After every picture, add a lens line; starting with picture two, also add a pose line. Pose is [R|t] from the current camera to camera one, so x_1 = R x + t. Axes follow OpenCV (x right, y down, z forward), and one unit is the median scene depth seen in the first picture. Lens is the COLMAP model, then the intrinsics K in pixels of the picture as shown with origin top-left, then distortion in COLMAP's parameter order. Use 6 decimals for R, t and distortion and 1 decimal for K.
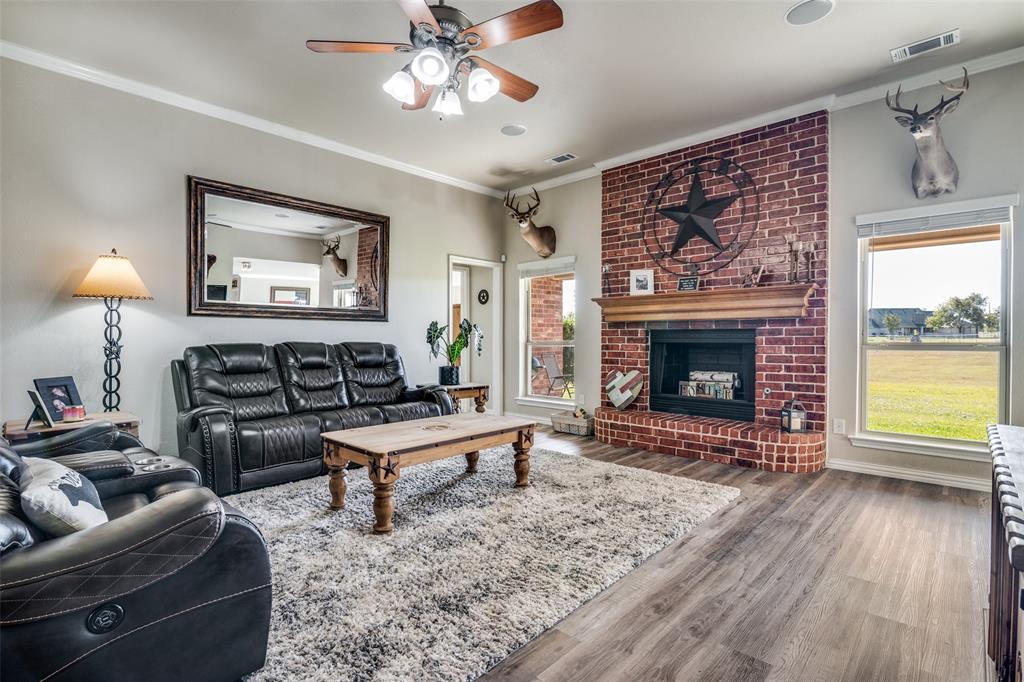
lens RADIAL K [[487.6, 0, 509.6], [0, 487.6, 347.5], [0, 0, 1]] dist [-0.017261, 0.000157]
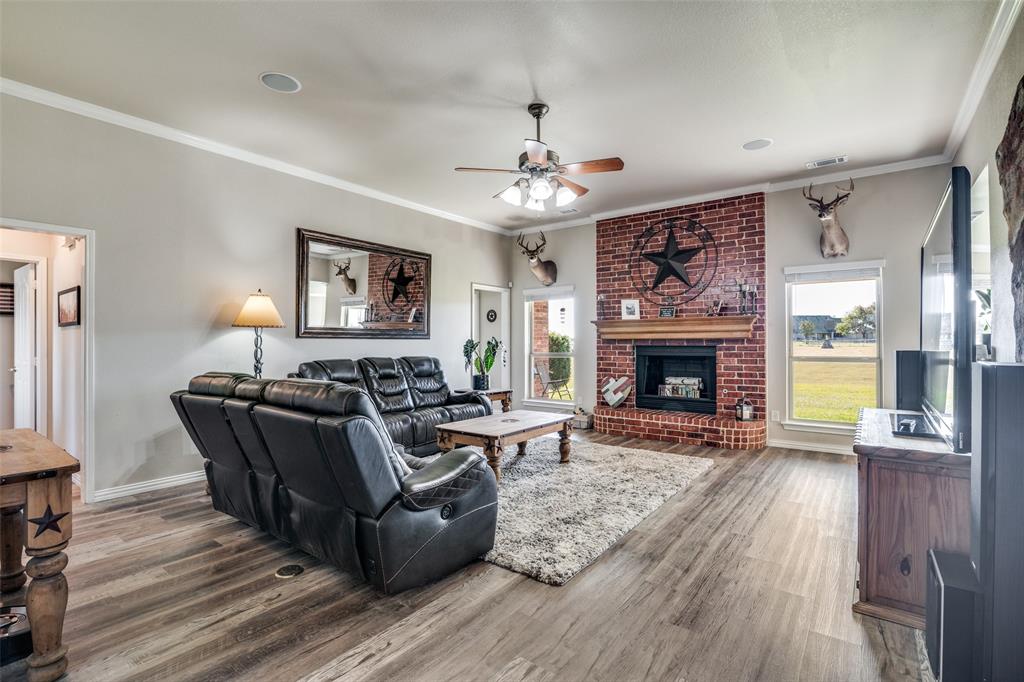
lens RADIAL K [[480.6, 0, 512.0], [0, 480.6, 341.0], [0, 0, 1]] dist [-0.017233, 0.000473]
pose [[0.993240, -0.001451, 0.116070, -0.225311], [0.004182, 0.999720, -0.023283, -0.023813], [-0.116003, 0.023611, 0.992968, -0.278864]]
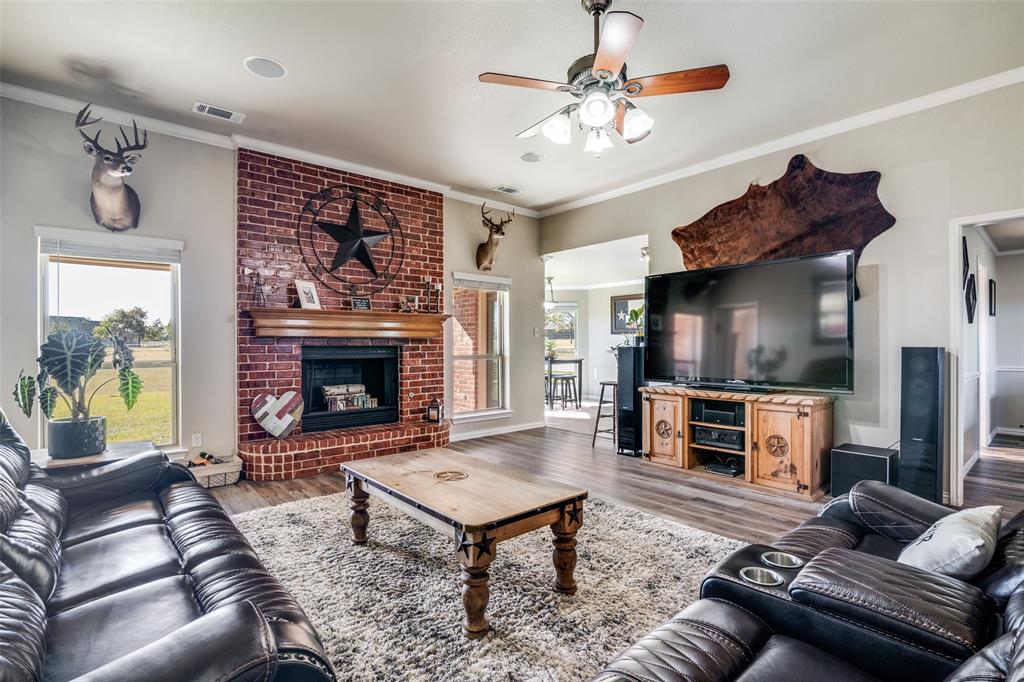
lens RADIAL K [[472.4, 0, 510.6], [0, 472.4, 345.9], [0, 0, 1]] dist [-0.016400, -0.000359]
pose [[0.112030, -0.001106, 0.993704, -0.670413], [0.023441, 0.999724, -0.001530, -0.031062], [-0.993428, 0.023464, 0.112025, 0.605259]]
